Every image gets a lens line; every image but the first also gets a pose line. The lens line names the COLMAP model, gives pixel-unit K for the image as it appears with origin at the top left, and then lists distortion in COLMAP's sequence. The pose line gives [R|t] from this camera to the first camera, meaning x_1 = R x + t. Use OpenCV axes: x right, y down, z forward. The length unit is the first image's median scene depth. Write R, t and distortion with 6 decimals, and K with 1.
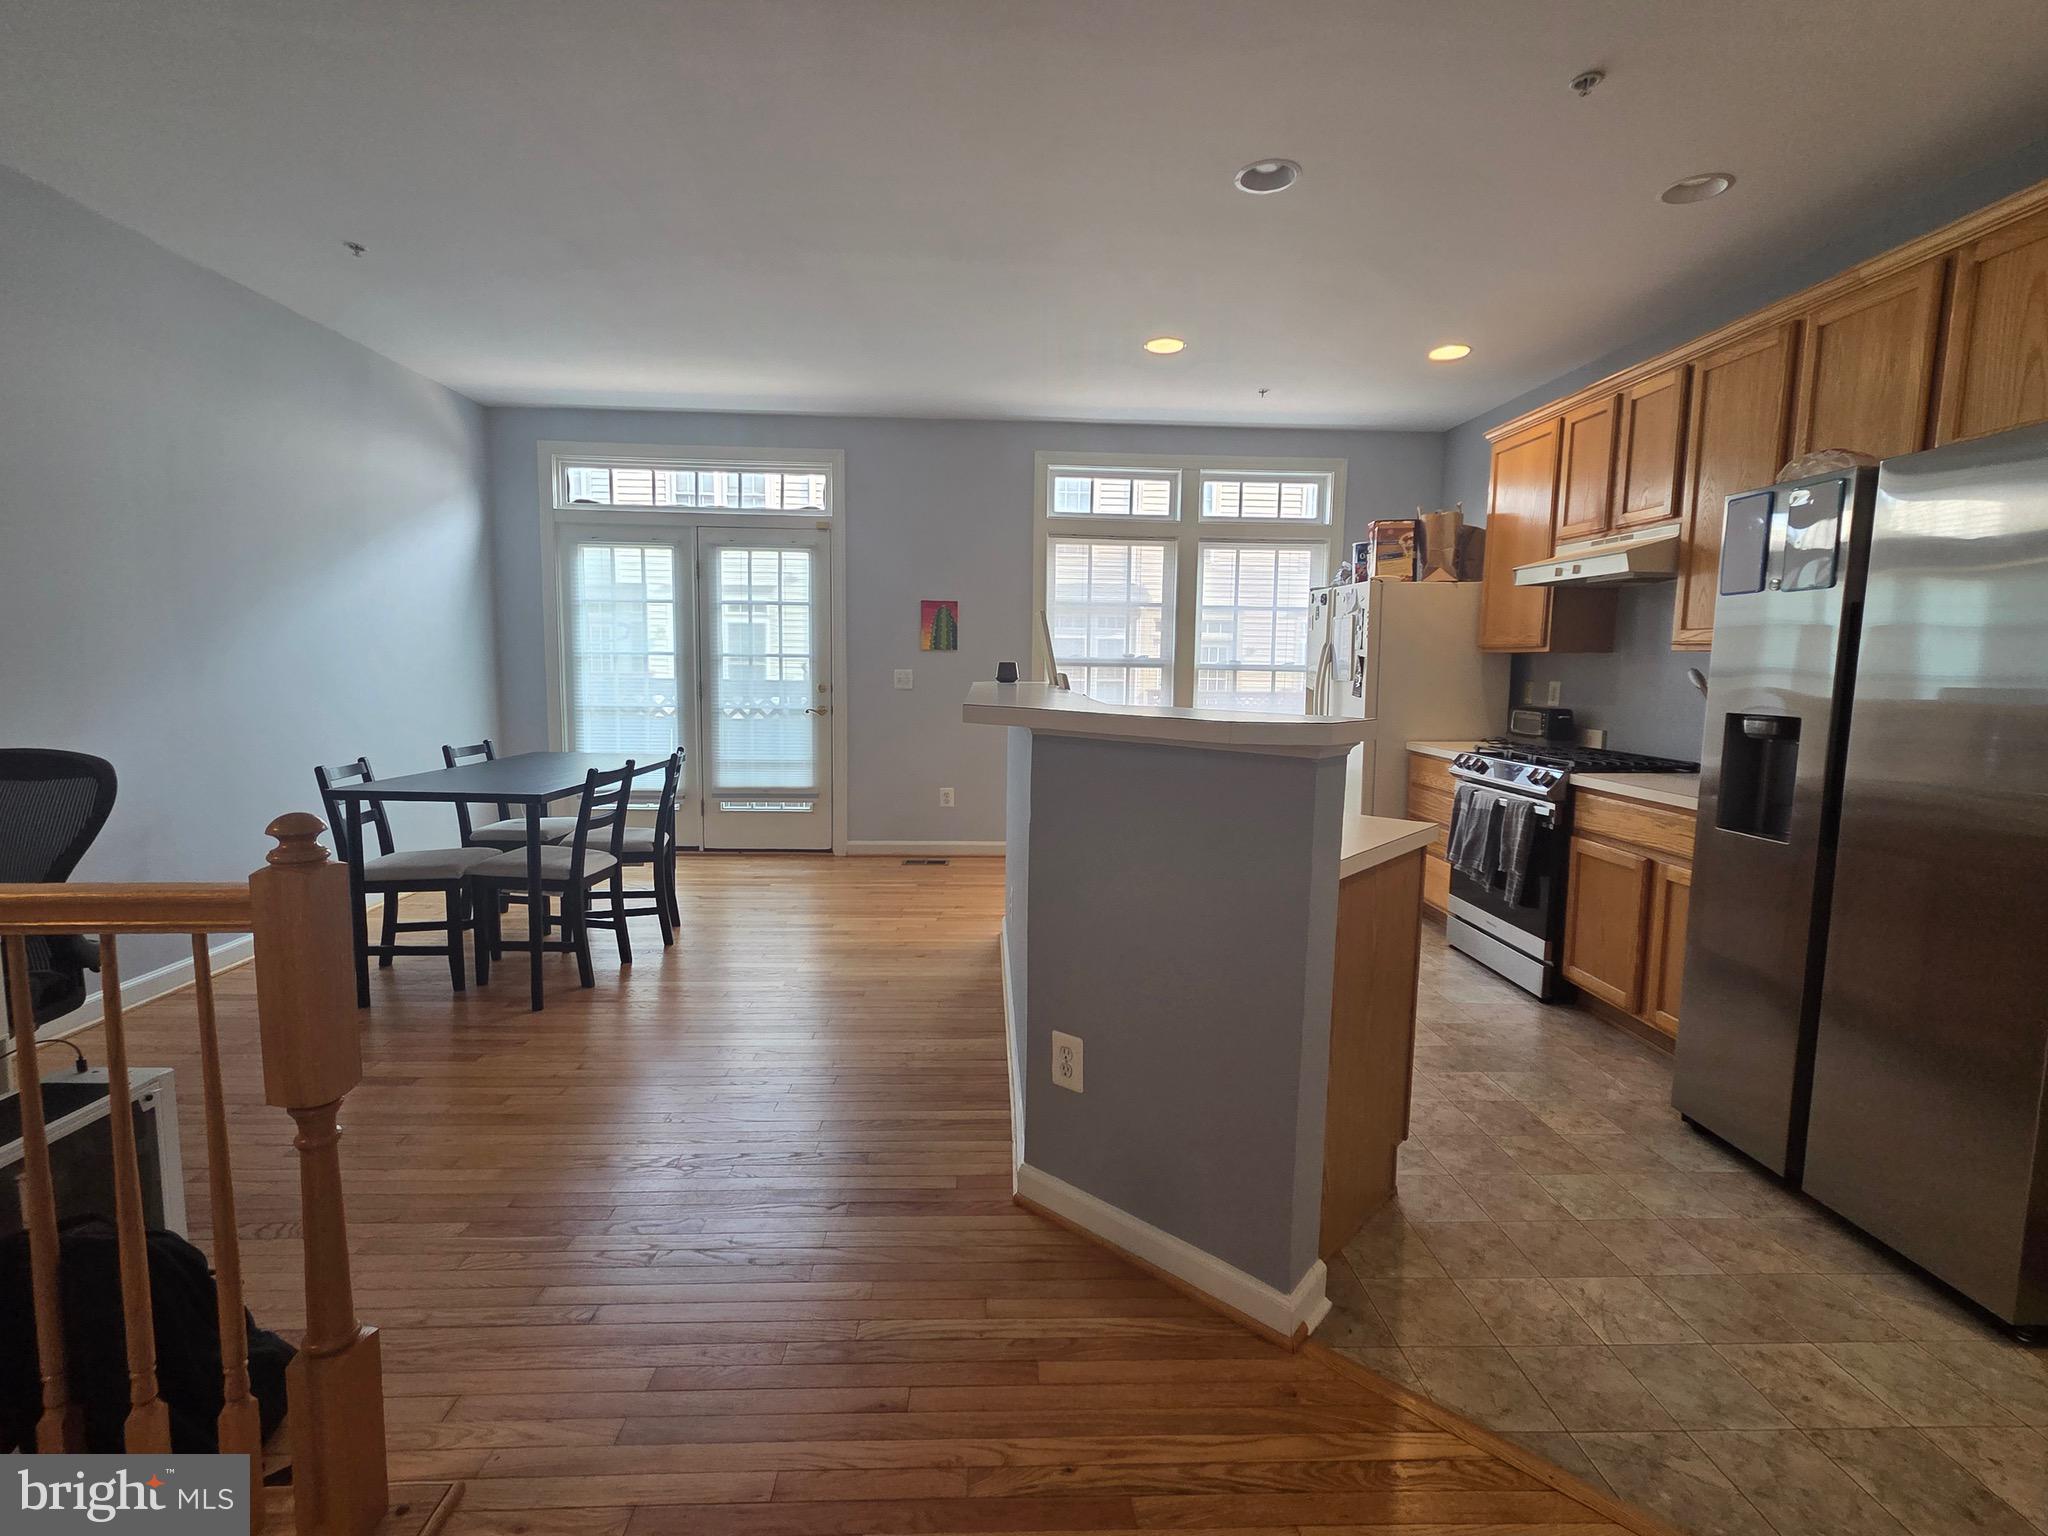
lens RADIAL K [[943.4, 0, 1028.3], [0, 943.4, 763.8], [0, 0, 1]] dist [0.002853, -0.001213]
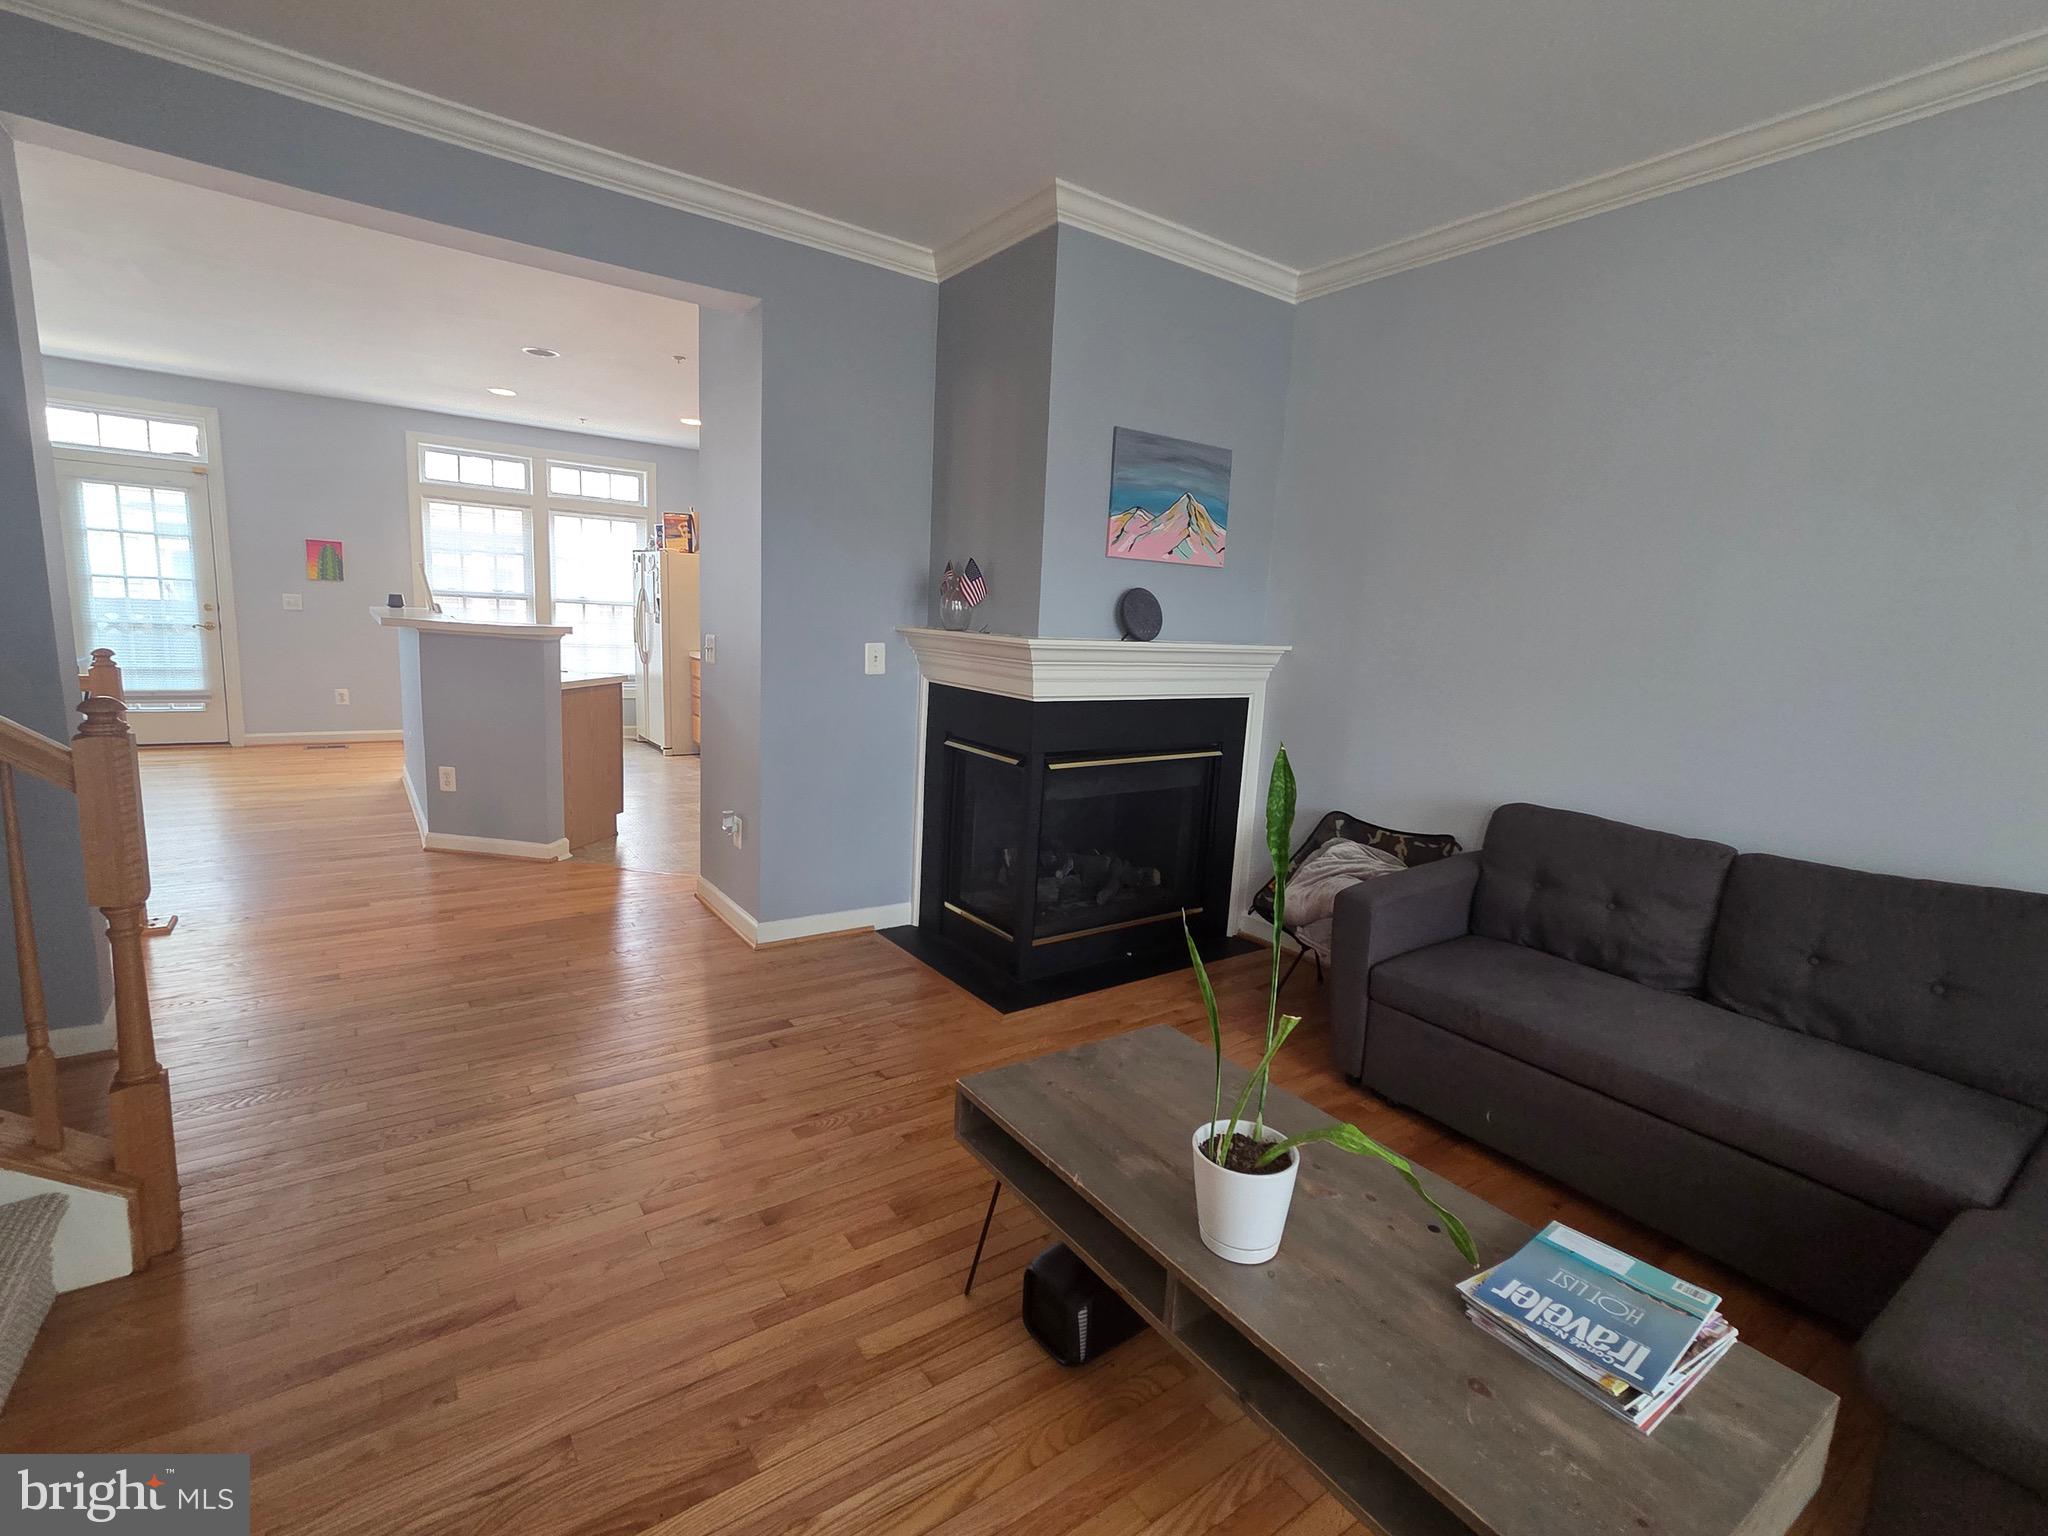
lens RADIAL K [[943.4, 0, 1025.0], [0, 943.4, 761.8], [0, 0, 1]] dist [0.002853, -0.001213]
pose [[0.839988, -0.057849, 0.539513, -0.005150], [0.021881, 0.997103, 0.072848, 0.051532], [-0.542164, -0.049386, 0.838820, -0.591032]]
